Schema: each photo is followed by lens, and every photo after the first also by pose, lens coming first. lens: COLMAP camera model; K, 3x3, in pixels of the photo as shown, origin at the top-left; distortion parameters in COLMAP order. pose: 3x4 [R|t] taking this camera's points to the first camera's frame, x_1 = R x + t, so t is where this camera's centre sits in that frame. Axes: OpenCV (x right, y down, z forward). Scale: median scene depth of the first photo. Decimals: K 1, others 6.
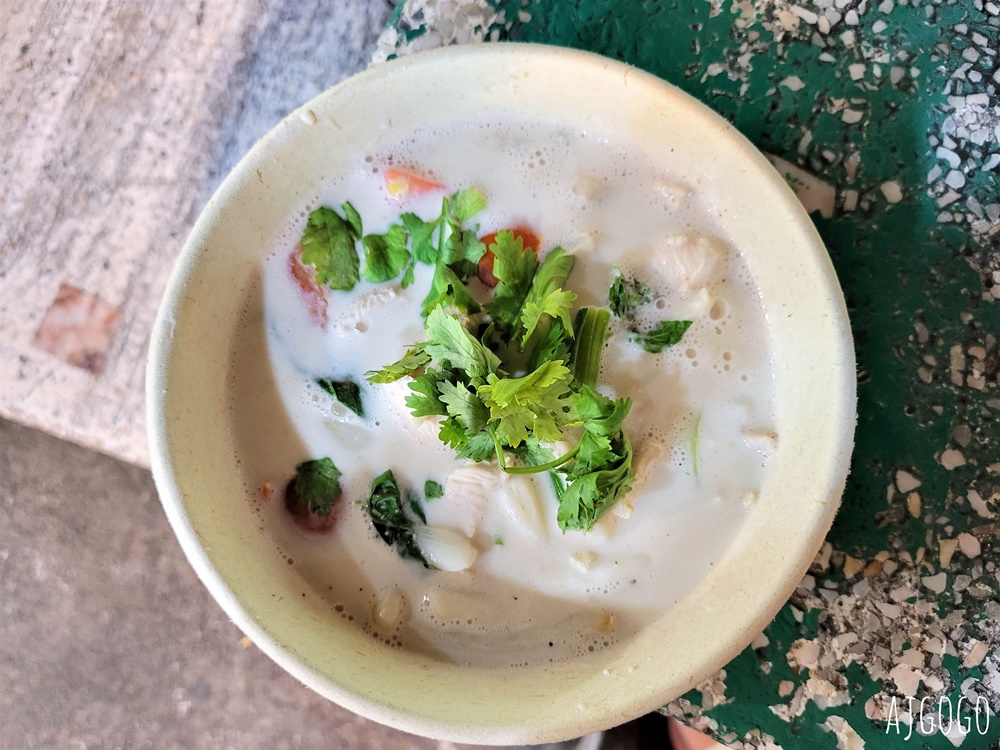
lens RADIAL K [[762.2, 0, 502.1], [0, 762.2, 376.8], [0, 0, 1]] dist [-0.001917, -0.014487]
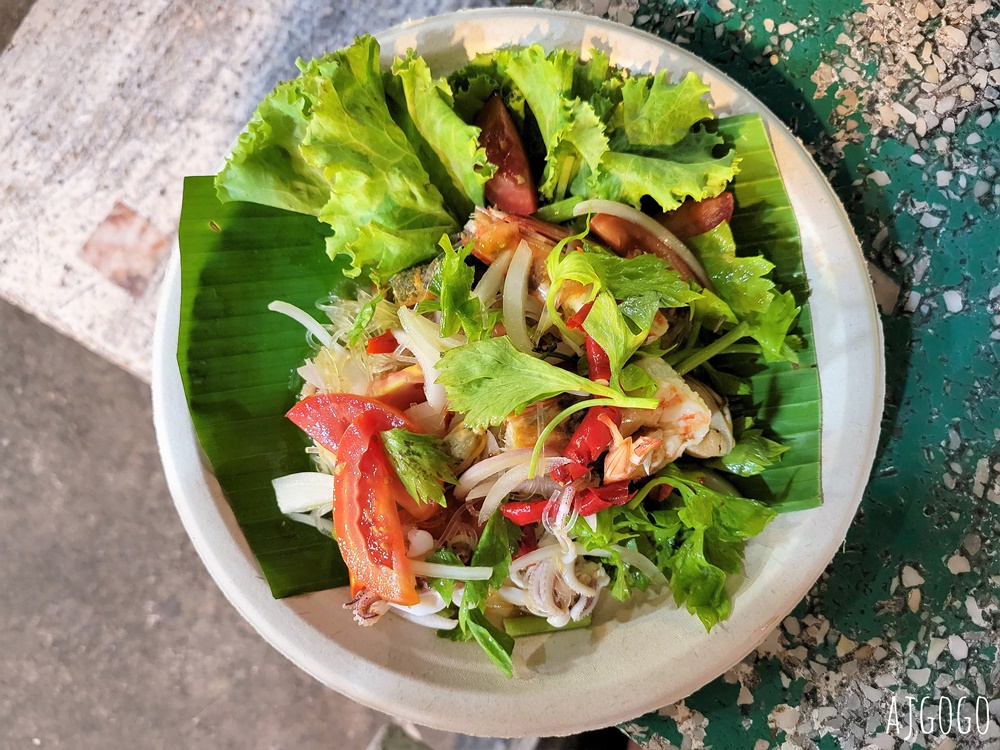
lens RADIAL K [[757.0, 0, 496.1], [0, 757.0, 370.8], [0, 0, 1]] dist [-0.001036, -0.010432]
pose [[0.982282, 0.187404, -0.001548, -0.077990], [-0.187254, 0.981769, 0.032653, -0.063304], [0.007639, -0.031785, 0.999466, -0.038305]]
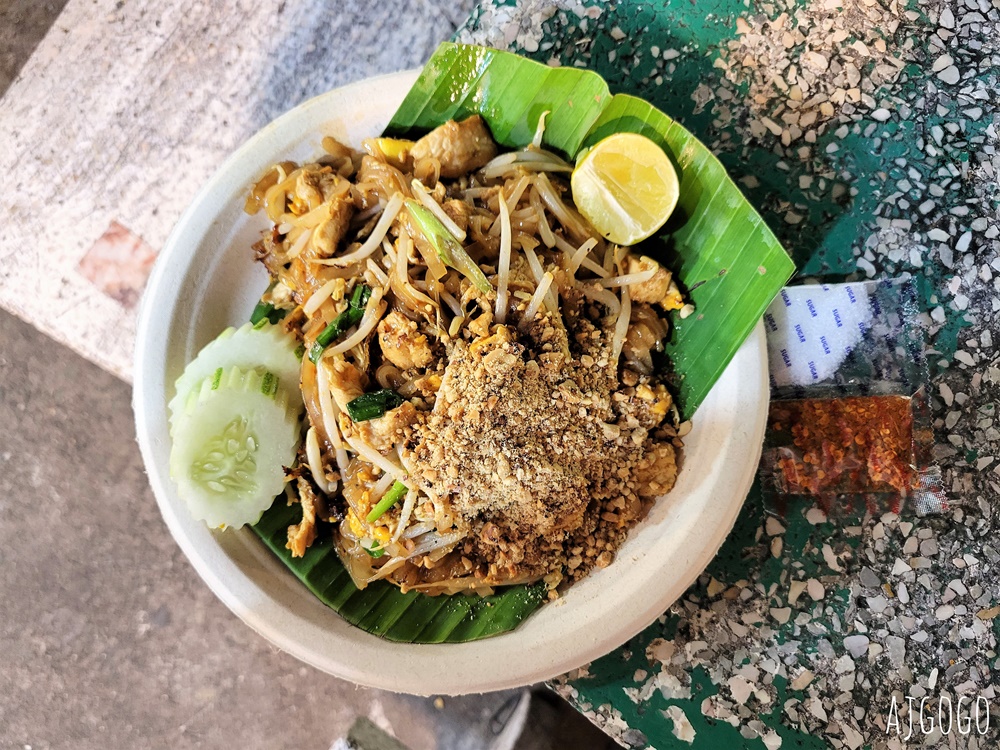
lens RADIAL K [[751.2, 0, 500.0], [0, 751.2, 375.0], [0, 0, 1]] dist [0.005266, -0.015057]
pose [[0.981250, 0.192037, -0.016430, 0.074289], [-0.192200, 0.981315, -0.008975, -0.003170], [0.014400, 0.011965, 0.999825, -0.173511]]
